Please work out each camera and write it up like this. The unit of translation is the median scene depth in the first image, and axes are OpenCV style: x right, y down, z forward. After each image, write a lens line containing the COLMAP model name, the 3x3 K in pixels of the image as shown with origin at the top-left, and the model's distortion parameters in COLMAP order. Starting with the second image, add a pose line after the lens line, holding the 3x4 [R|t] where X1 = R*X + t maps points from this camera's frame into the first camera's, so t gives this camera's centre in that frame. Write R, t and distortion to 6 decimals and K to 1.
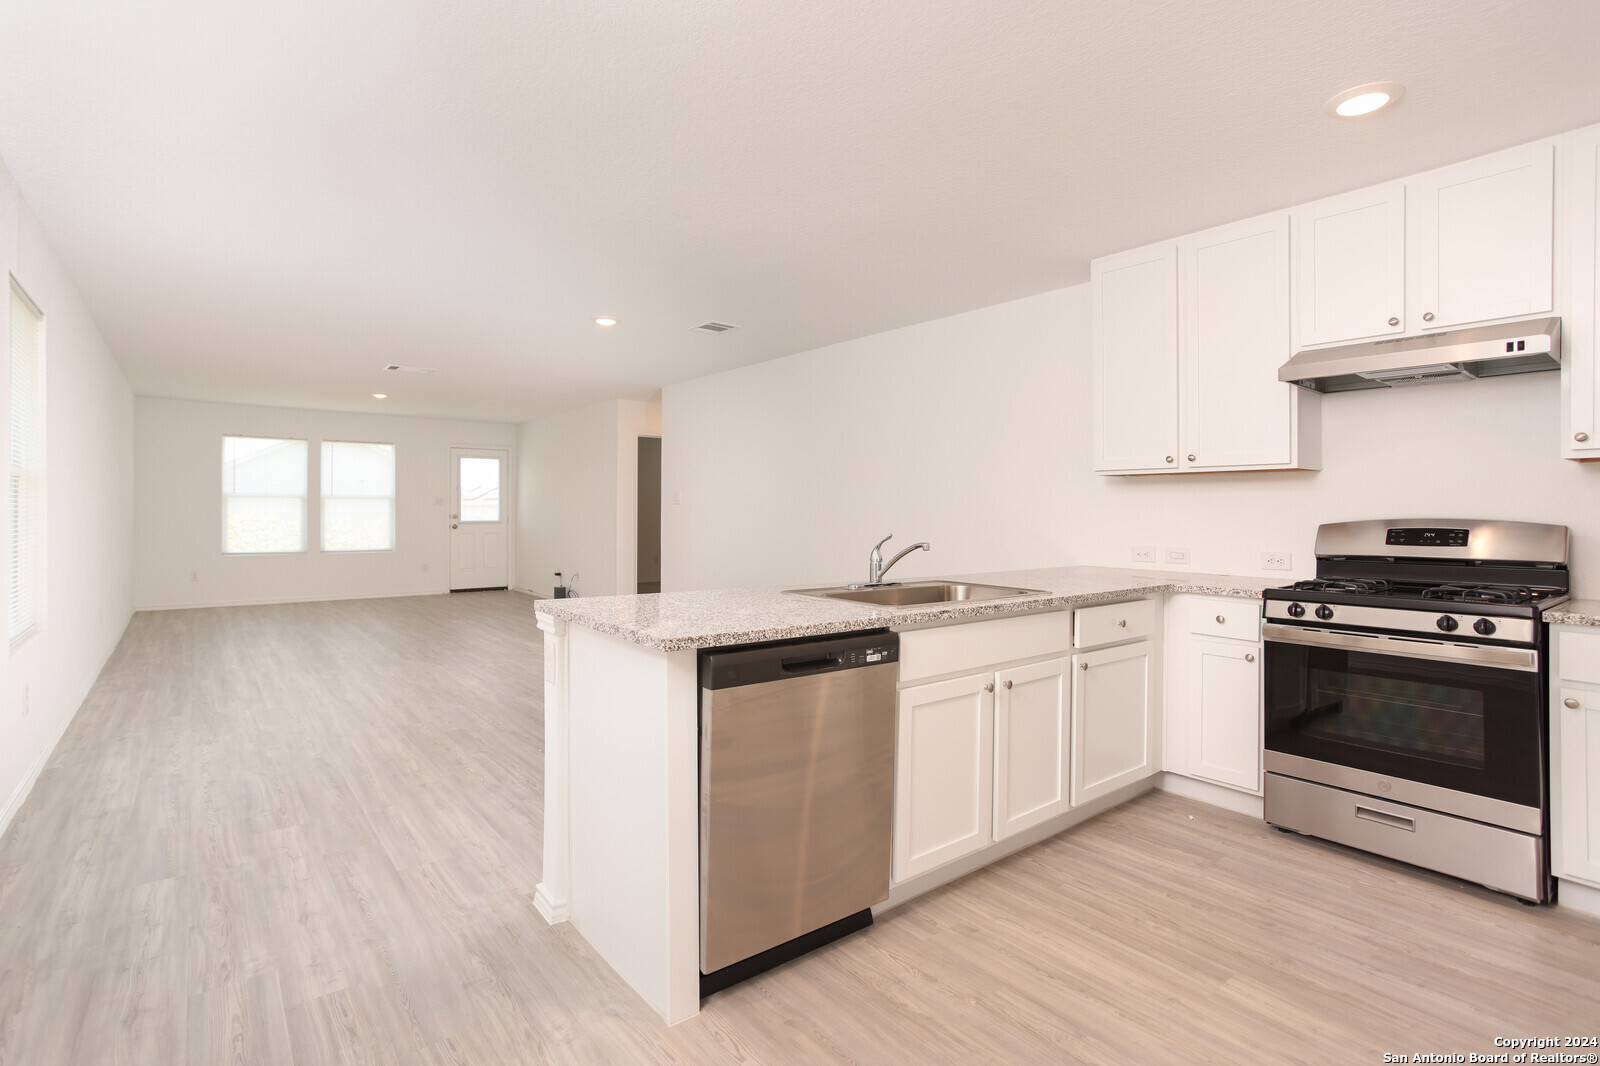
lens RADIAL K [[763.8, 0, 799.3], [0, 763.8, 519.7], [0, 0, 1]] dist [-0.012614, 0.010214]
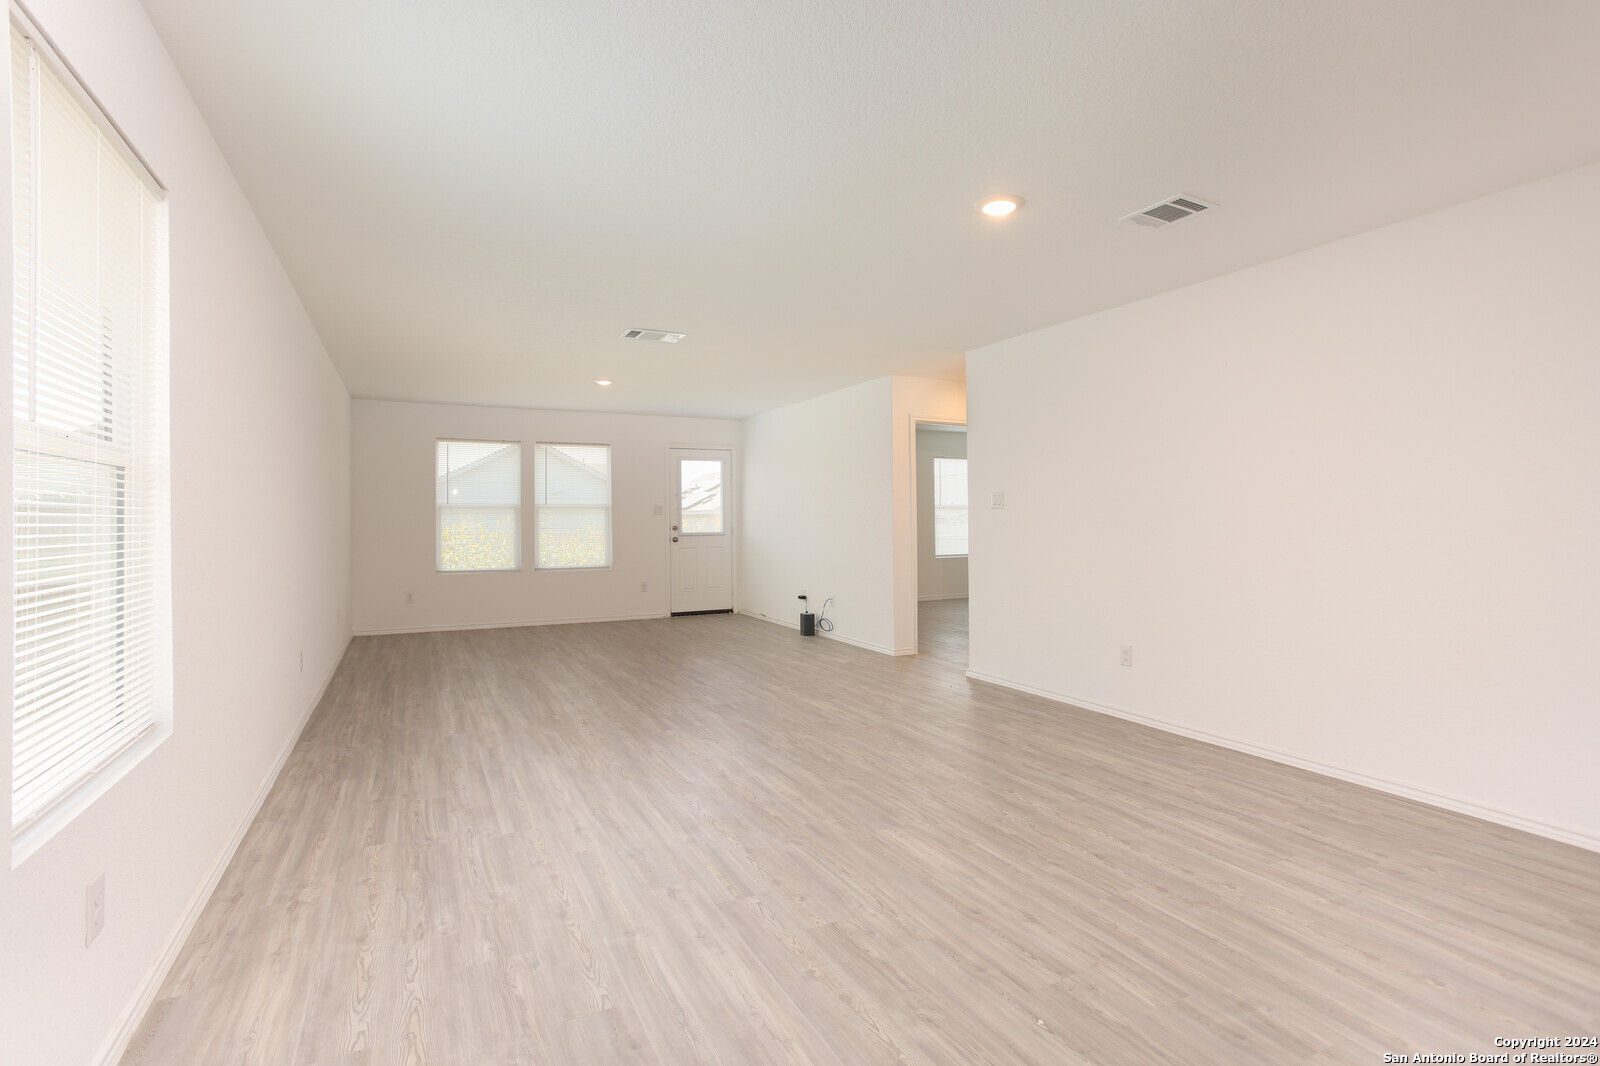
lens RADIAL K [[763.8, 0, 801.4], [0, 763.8, 517.5], [0, 0, 1]] dist [-0.012614, 0.010214]
pose [[0.979630, -0.014610, -0.200277, -0.146101], [0.012061, 0.999830, -0.013944, -0.002193], [0.200447, 0.011244, 0.979640, 0.191808]]
